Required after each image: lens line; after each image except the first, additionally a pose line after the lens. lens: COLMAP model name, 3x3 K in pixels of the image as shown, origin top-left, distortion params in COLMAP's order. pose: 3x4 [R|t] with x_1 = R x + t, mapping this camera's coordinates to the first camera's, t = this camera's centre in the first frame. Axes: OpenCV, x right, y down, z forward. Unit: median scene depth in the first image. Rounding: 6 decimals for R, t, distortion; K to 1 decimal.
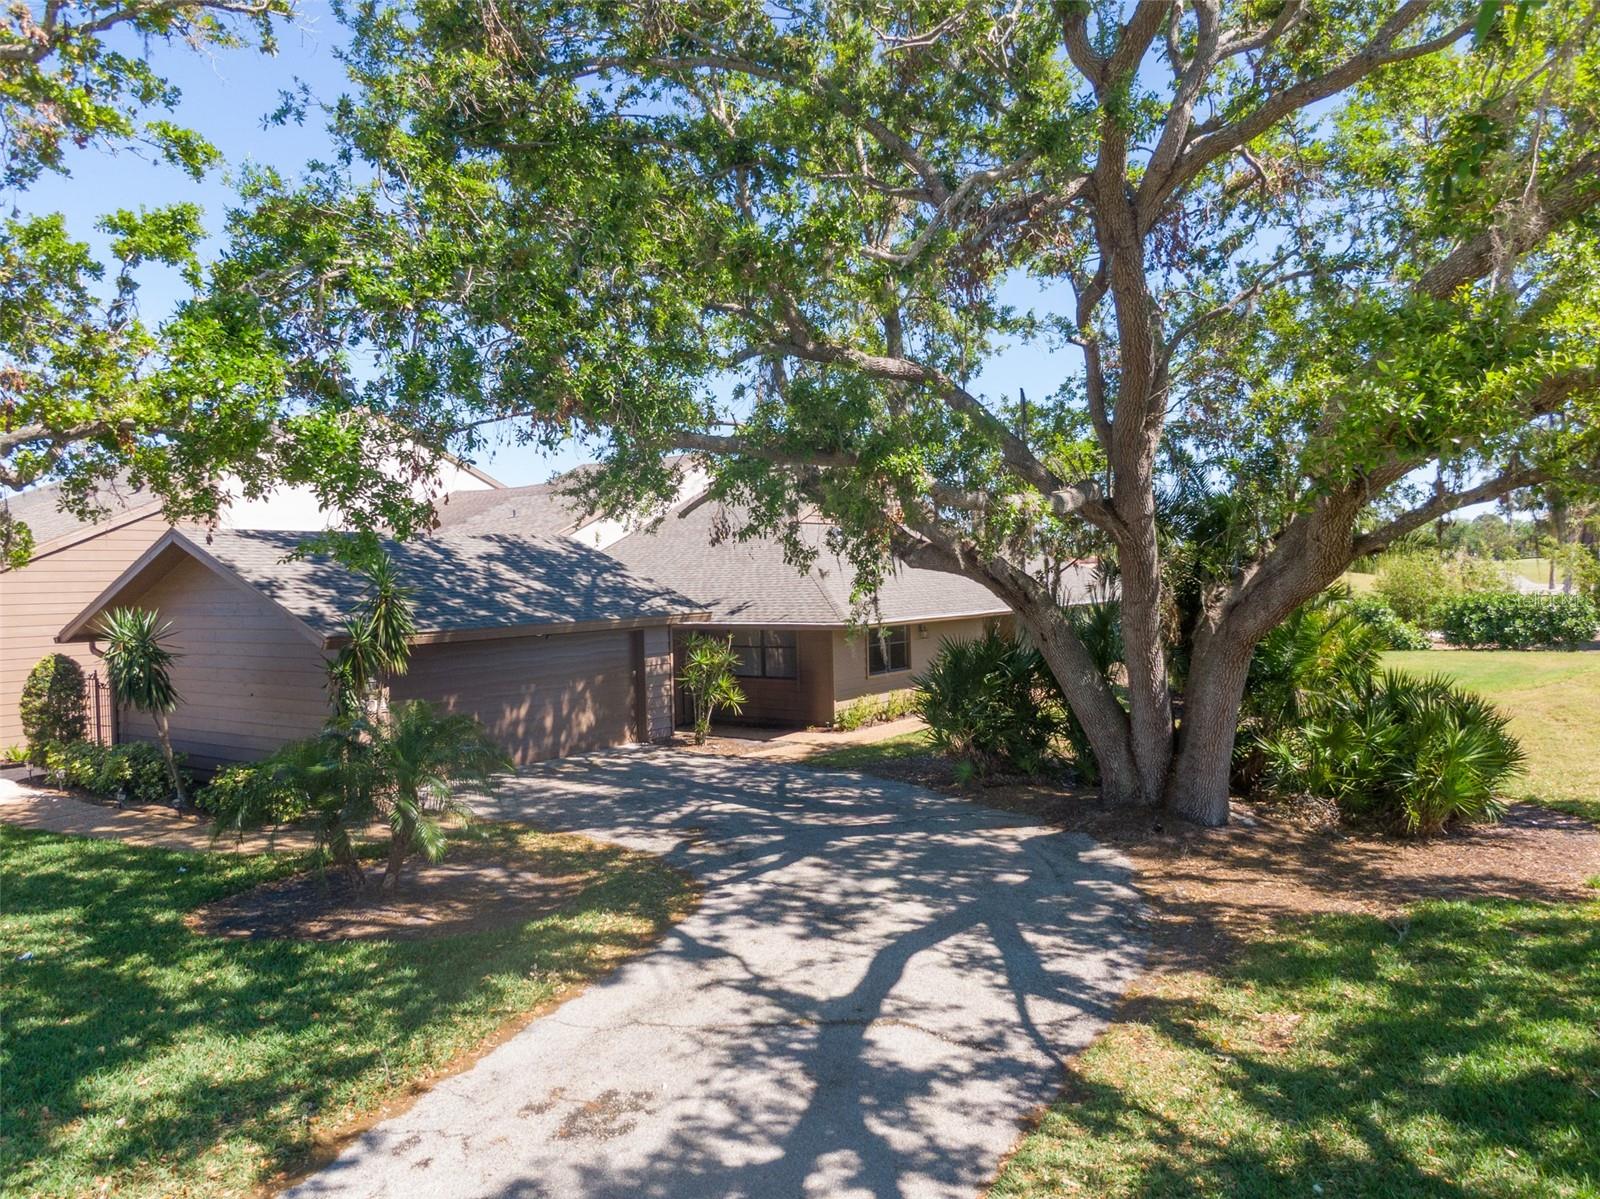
lens RADIAL K [[1244.8, 0, 805.3], [0, 1244.8, 594.8], [0, 0, 1]] dist [-0.014695, -0.000816]
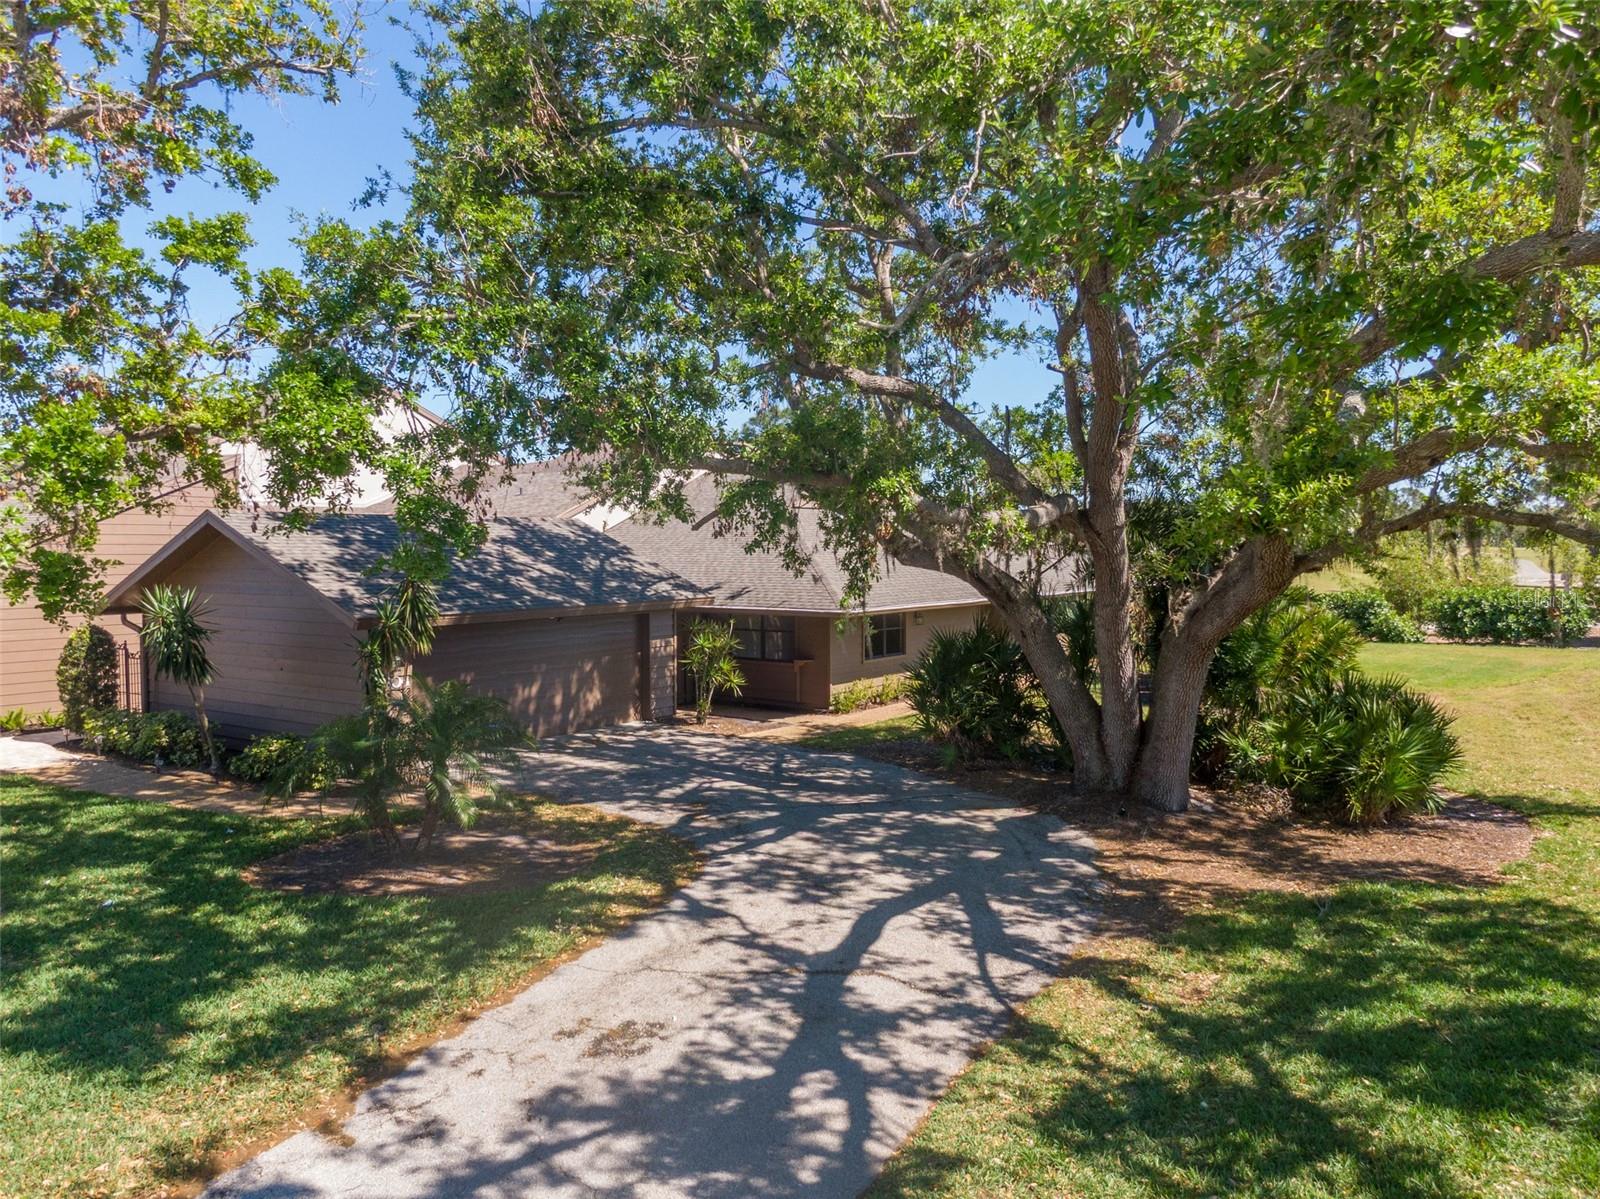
lens RADIAL K [[1244.8, 0, 795.6], [0, 1244.8, 601.4], [0, 0, 1]] dist [-0.014695, -0.000816]
pose [[0.999762, 0.020517, -0.007363, 0.001614], [-0.020342, 0.999526, 0.023091, -0.019766], [0.007833, -0.022935, 0.999706, -0.104644]]
